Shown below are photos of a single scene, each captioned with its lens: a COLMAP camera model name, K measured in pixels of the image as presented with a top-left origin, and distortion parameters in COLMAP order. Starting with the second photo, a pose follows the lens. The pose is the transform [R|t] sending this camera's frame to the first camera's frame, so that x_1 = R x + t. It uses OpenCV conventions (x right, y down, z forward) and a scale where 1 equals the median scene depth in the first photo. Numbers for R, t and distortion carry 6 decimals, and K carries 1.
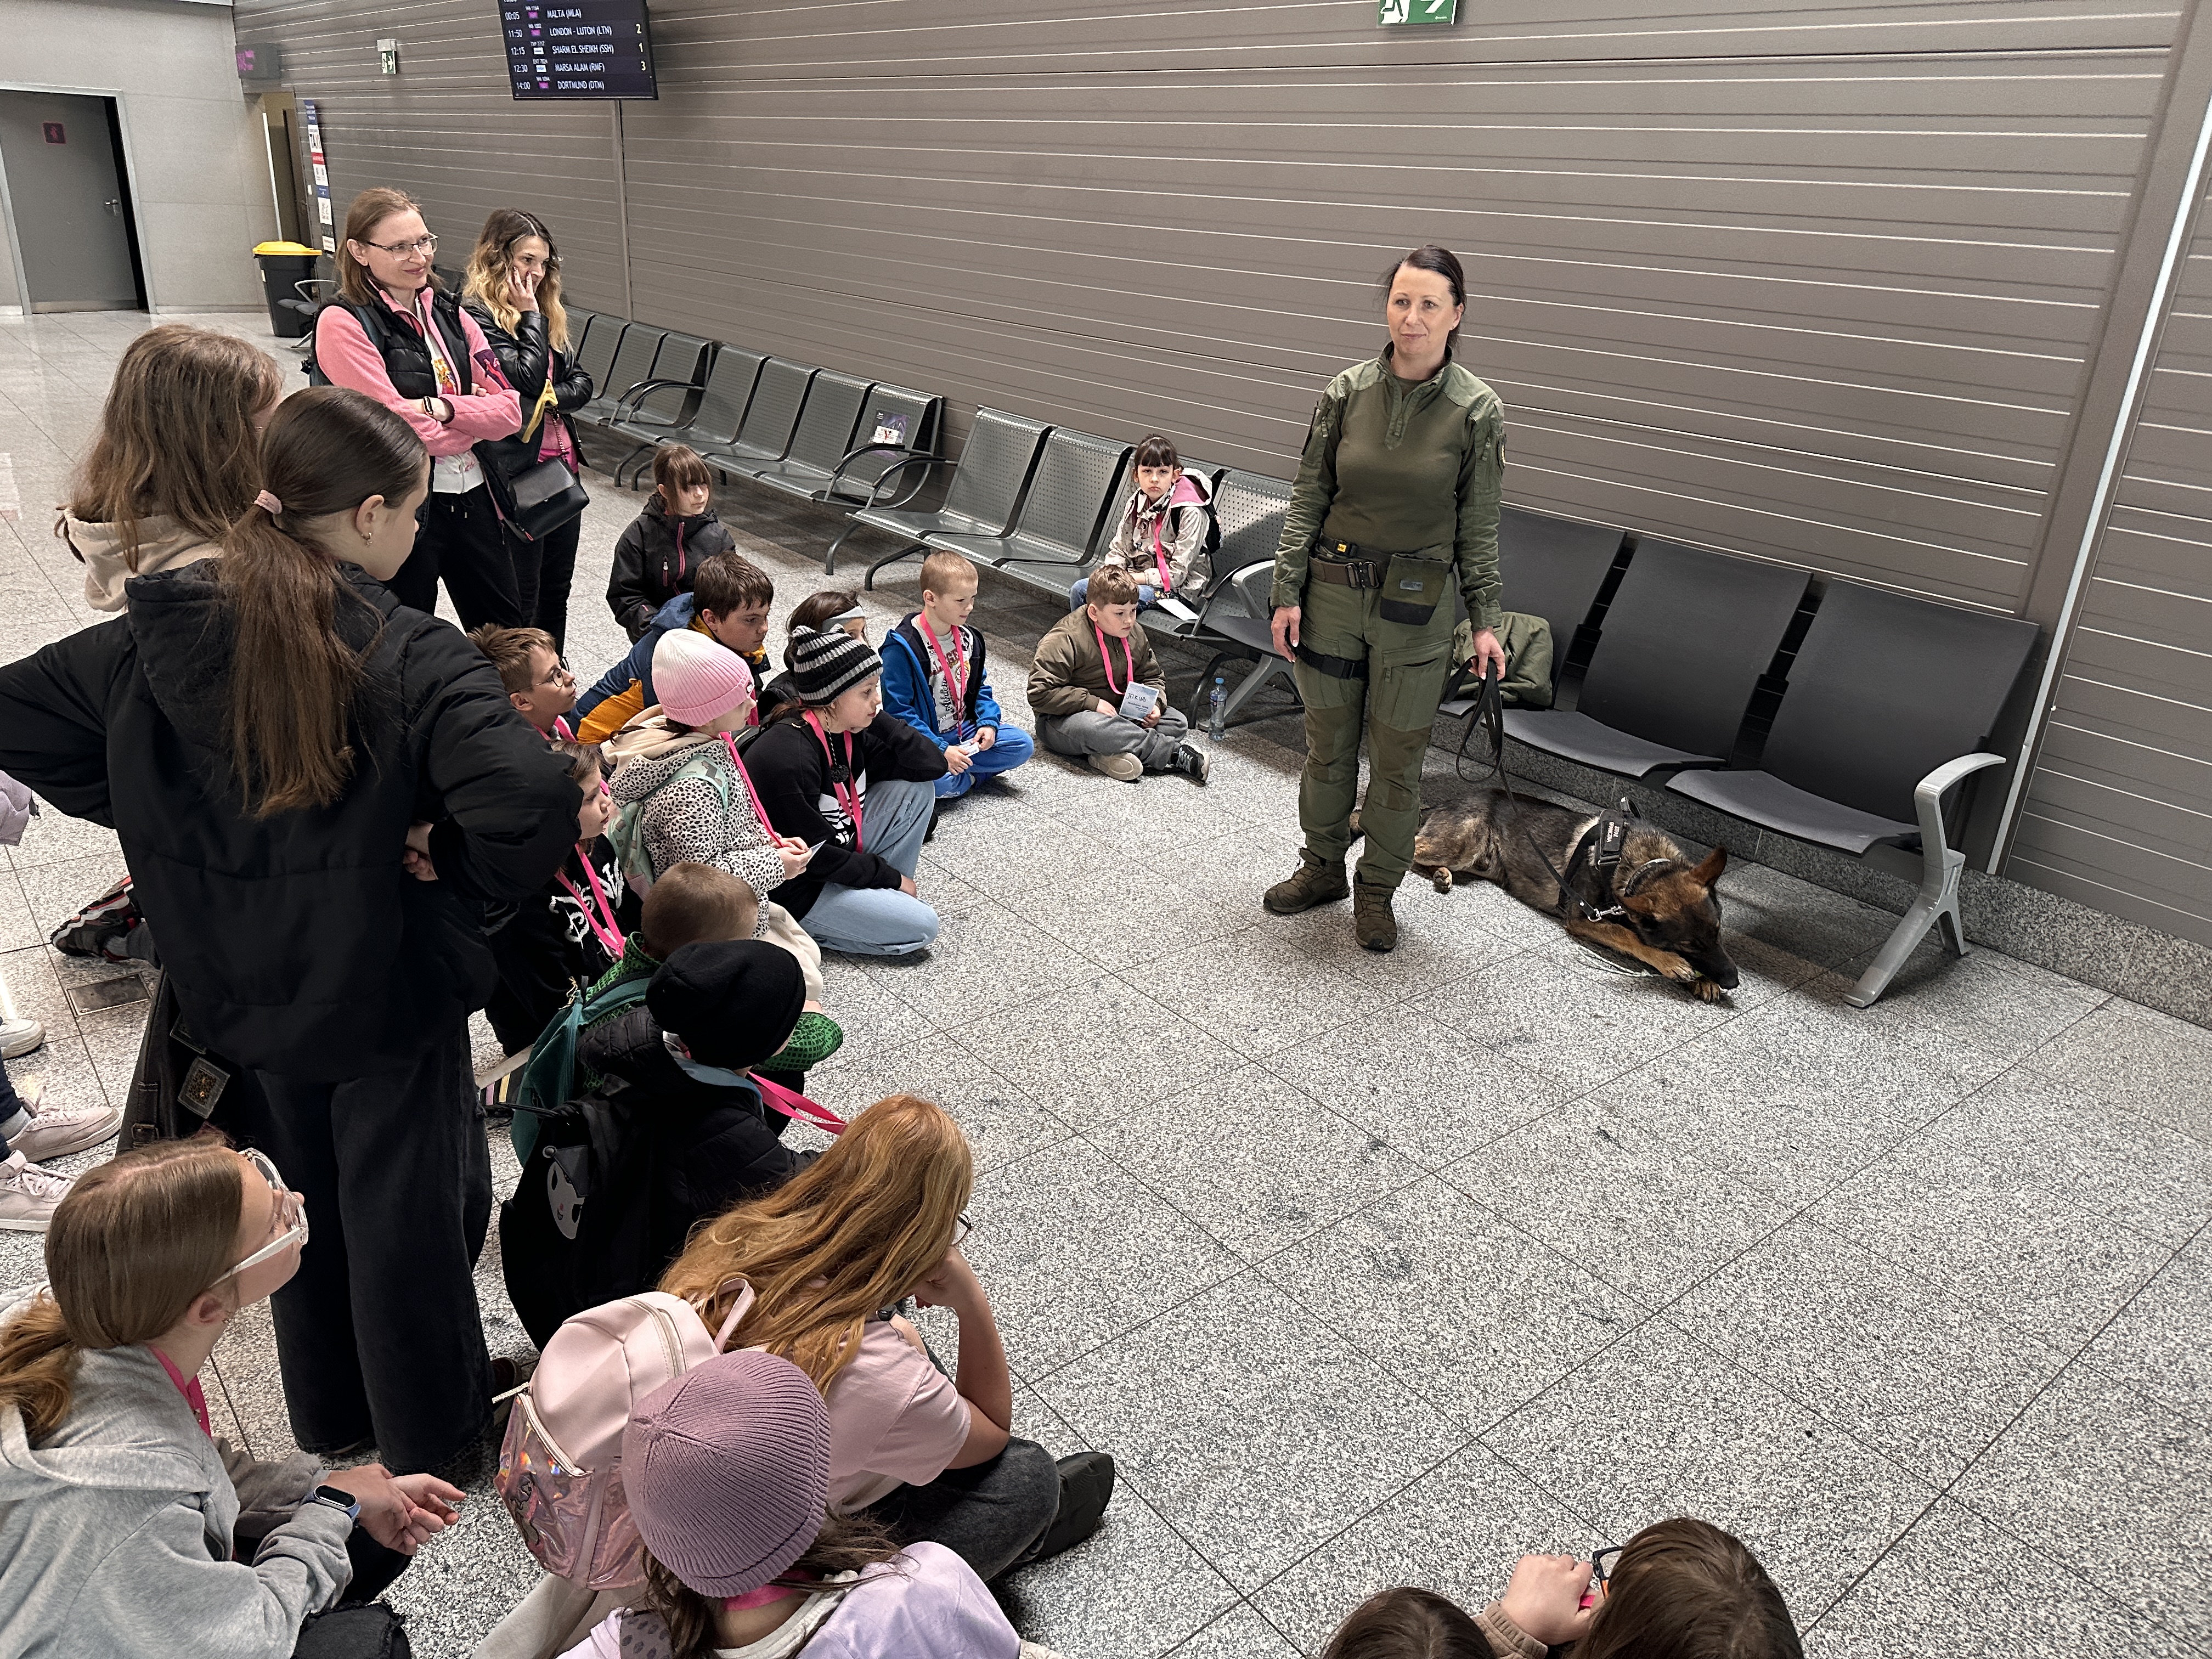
lens RADIAL K [[1551.0, 0, 1124.4], [0, 1551.0, 830.2], [0, 0, 1]] dist [0.093585, -0.126939]
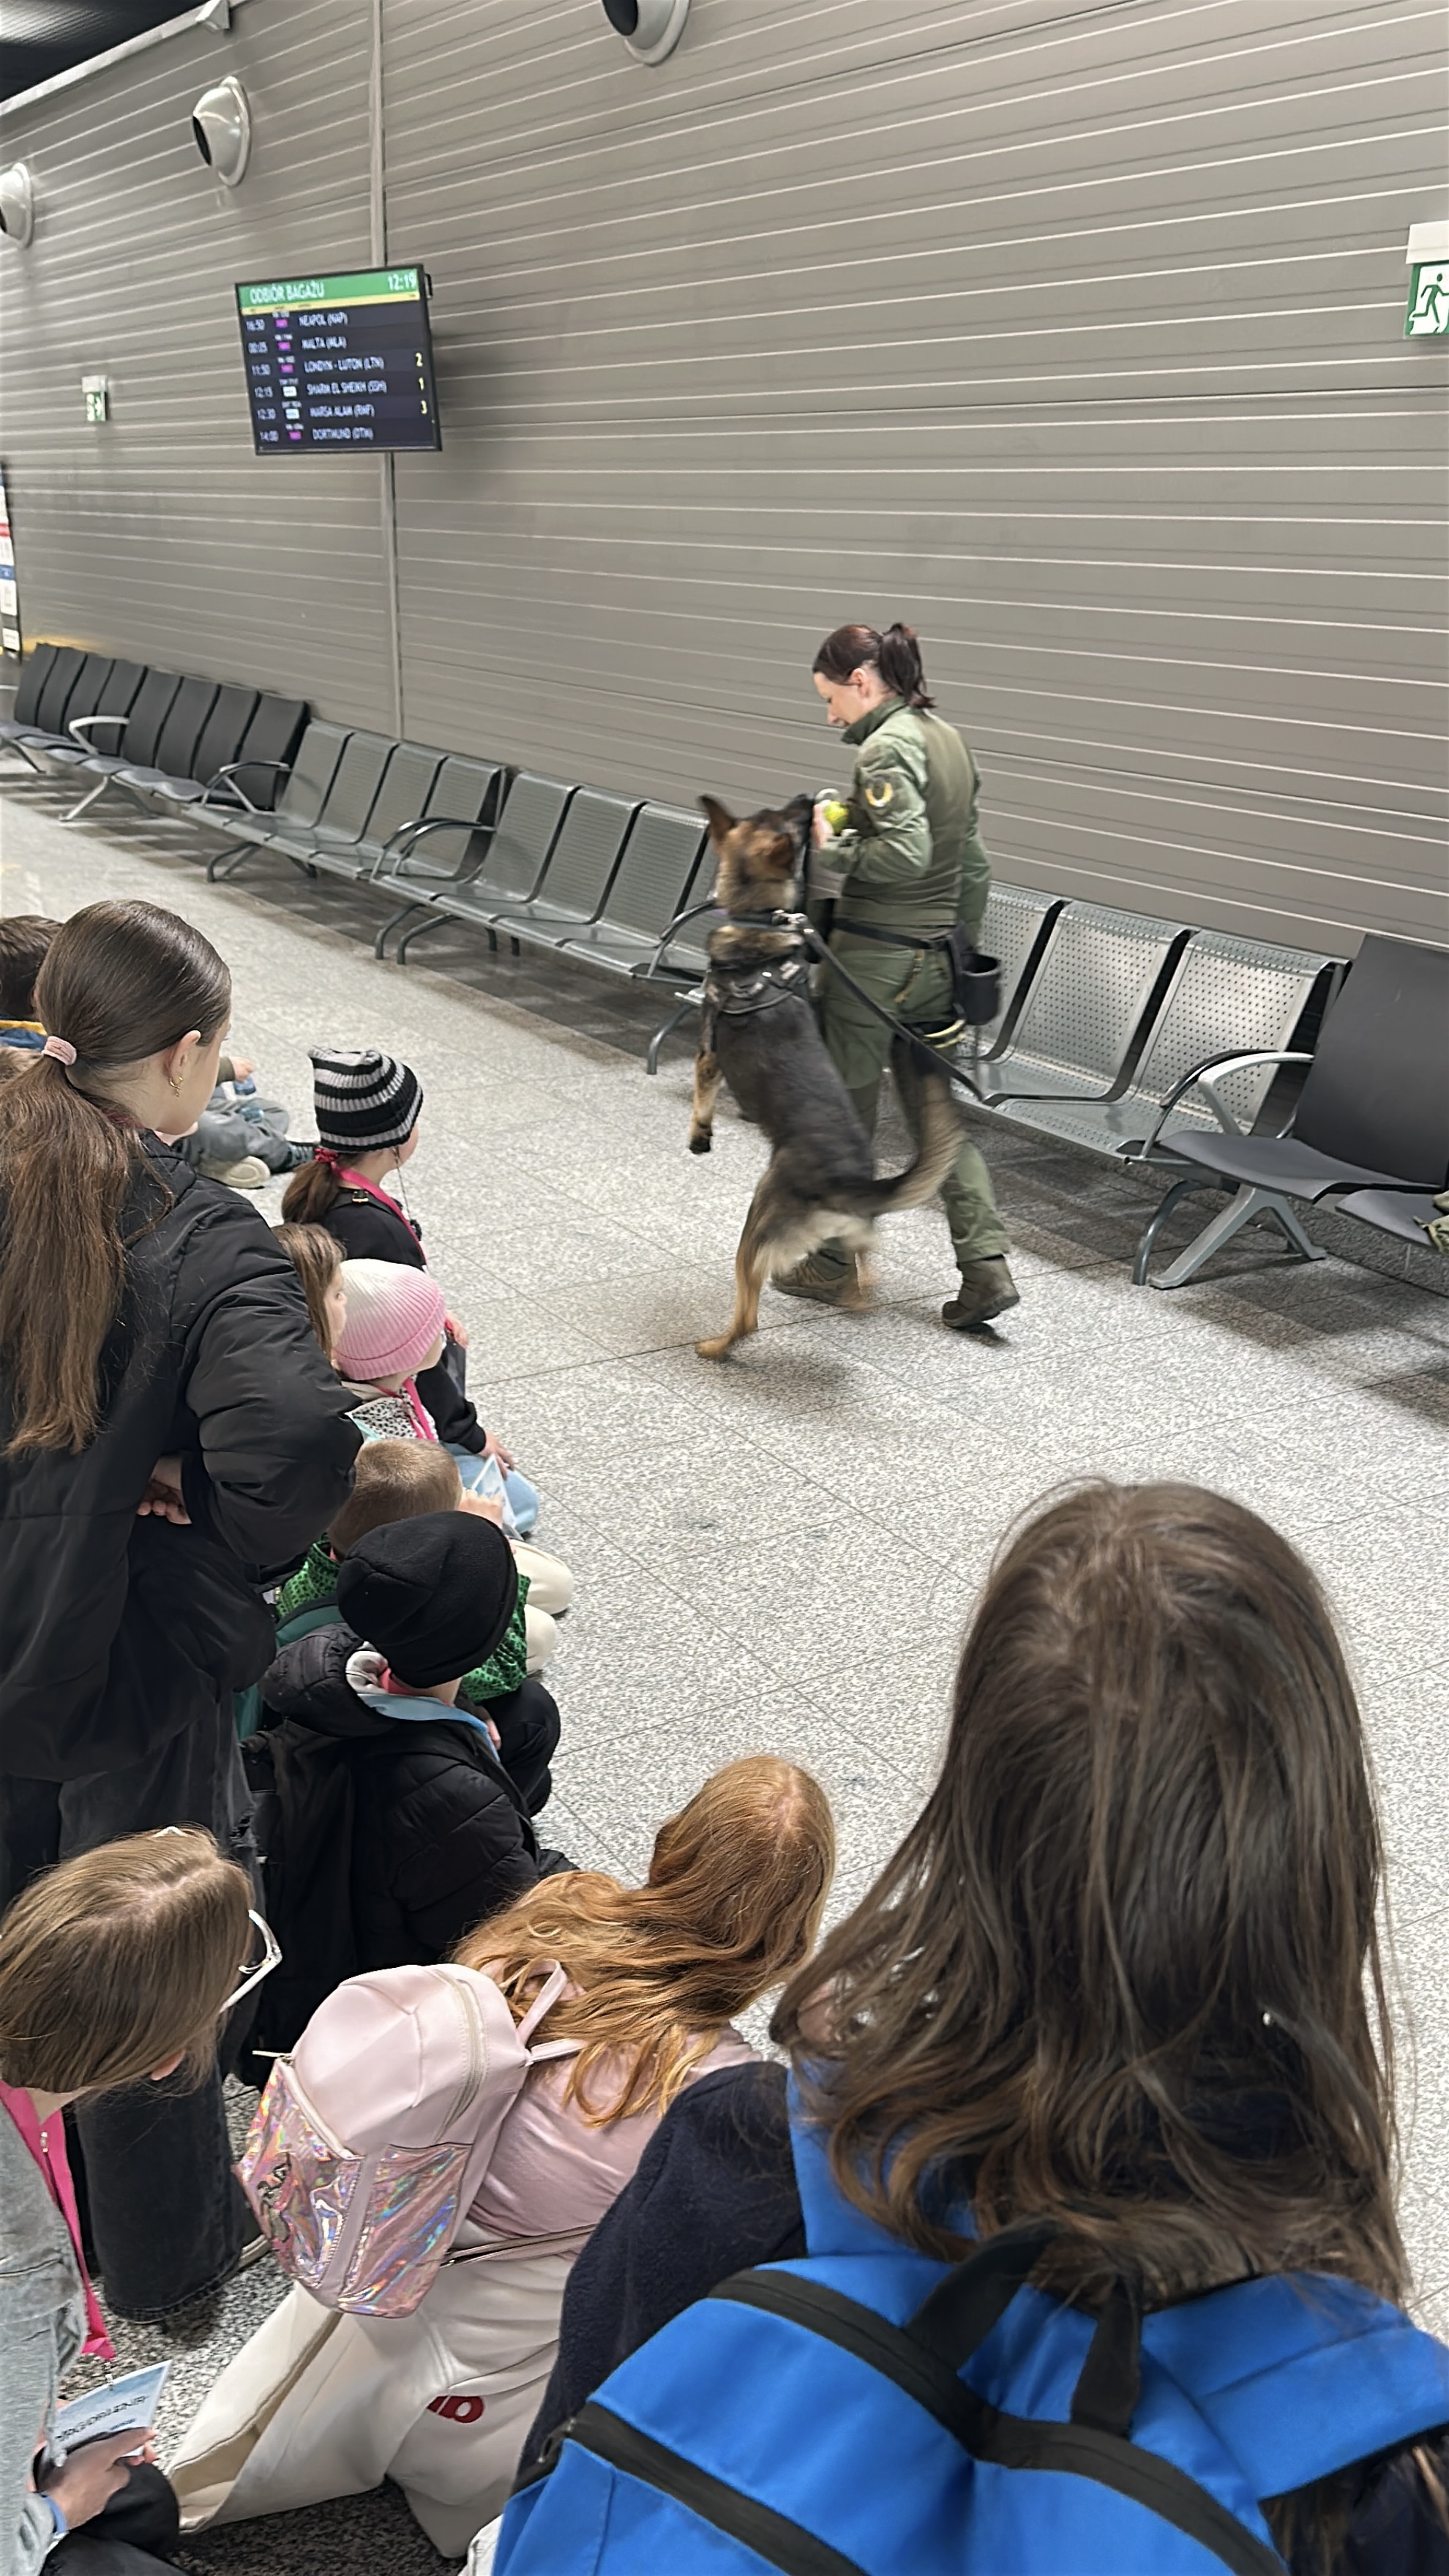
lens RADIAL K [[2425.9, 0, 724.5], [0, 2425.9, 1288.0], [0, 0, 1]] dist [-0.064829, 0.000312]
pose [[0.989548, 0.011887, -0.143716, 0.012009], [-0.020719, 0.997976, -0.060116, 0.006678], [0.142711, 0.062466, 0.987791, -0.120220]]
